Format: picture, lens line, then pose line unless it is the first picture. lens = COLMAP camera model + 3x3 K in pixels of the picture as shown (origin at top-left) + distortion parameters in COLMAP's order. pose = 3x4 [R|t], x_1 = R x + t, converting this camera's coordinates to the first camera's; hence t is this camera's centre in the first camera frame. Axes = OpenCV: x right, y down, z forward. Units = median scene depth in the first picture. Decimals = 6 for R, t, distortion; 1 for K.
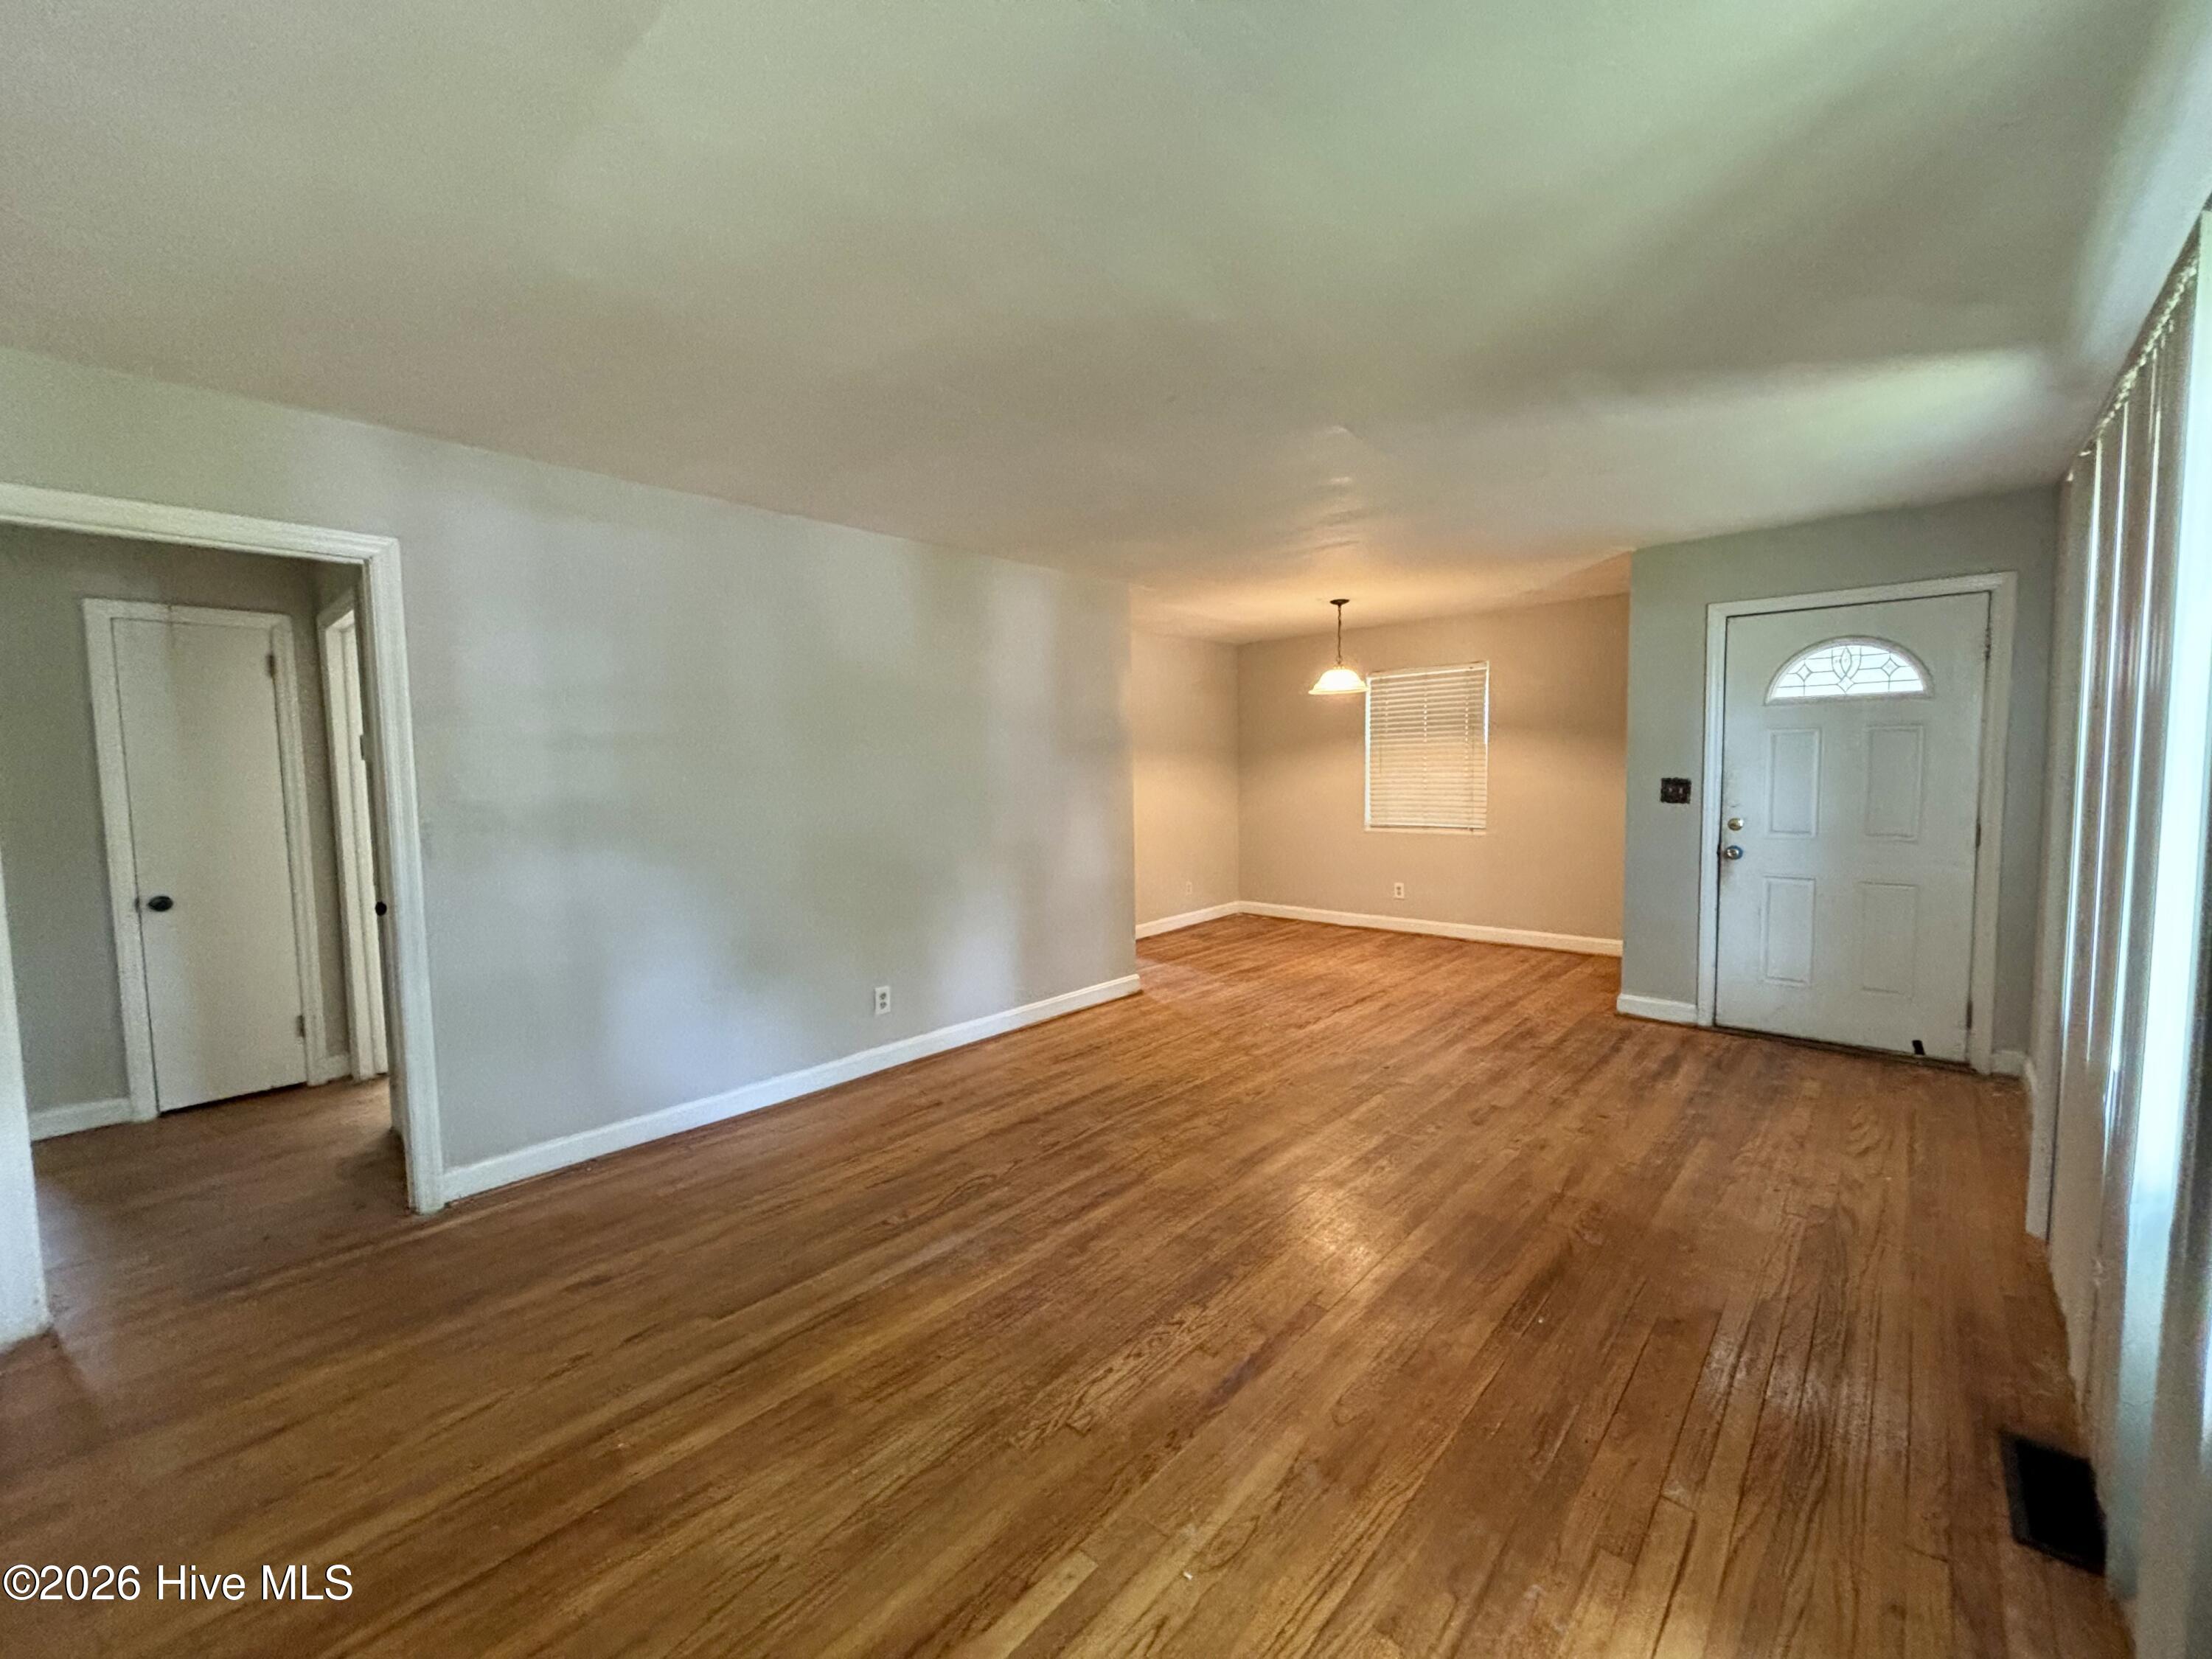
lens RADIAL K [[891.8, 0, 1095.6], [0, 891.8, 825.0], [0, 0, 1]] dist [-0.000193, -0.000179]
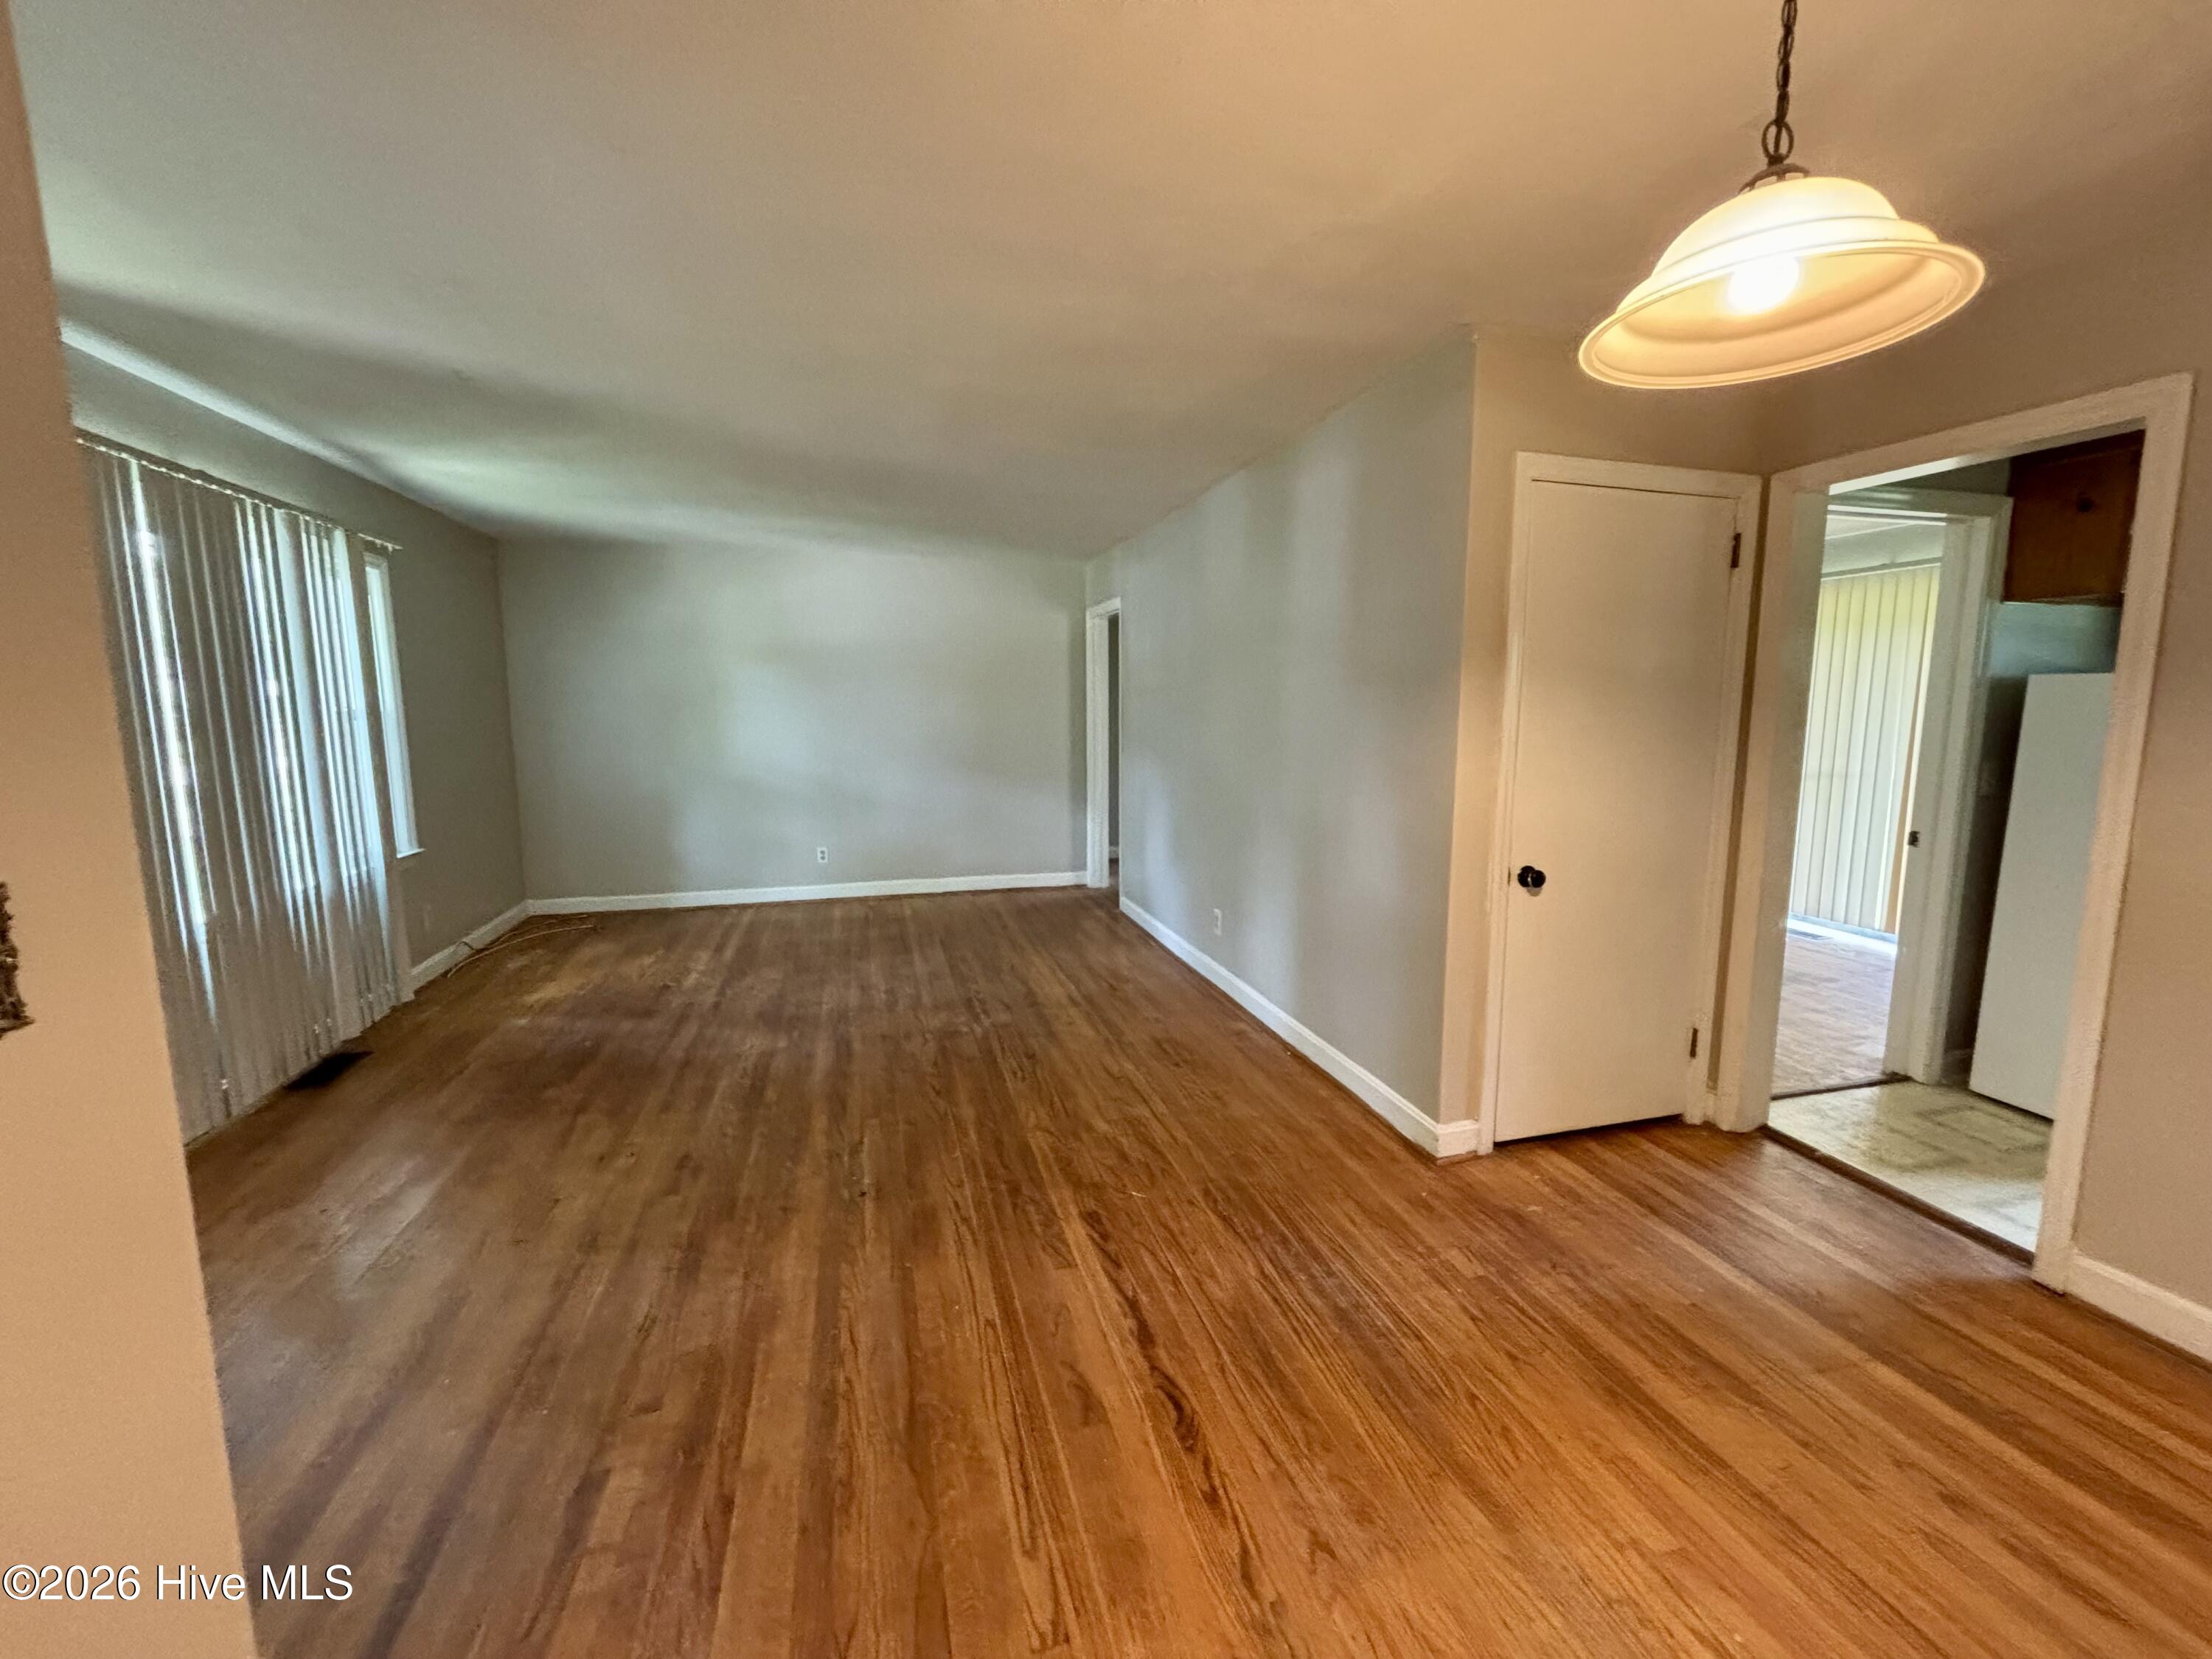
lens RADIAL K [[891.8, 0, 1096.4], [0, 891.8, 823.8], [0, 0, 1]] dist [-0.000193, -0.000179]
pose [[-0.527032, 0.130301, -0.839797, 0.805005], [-0.053200, 0.981180, 0.185625, -0.123642], [0.848179, 0.142507, -0.510181, 1.557576]]
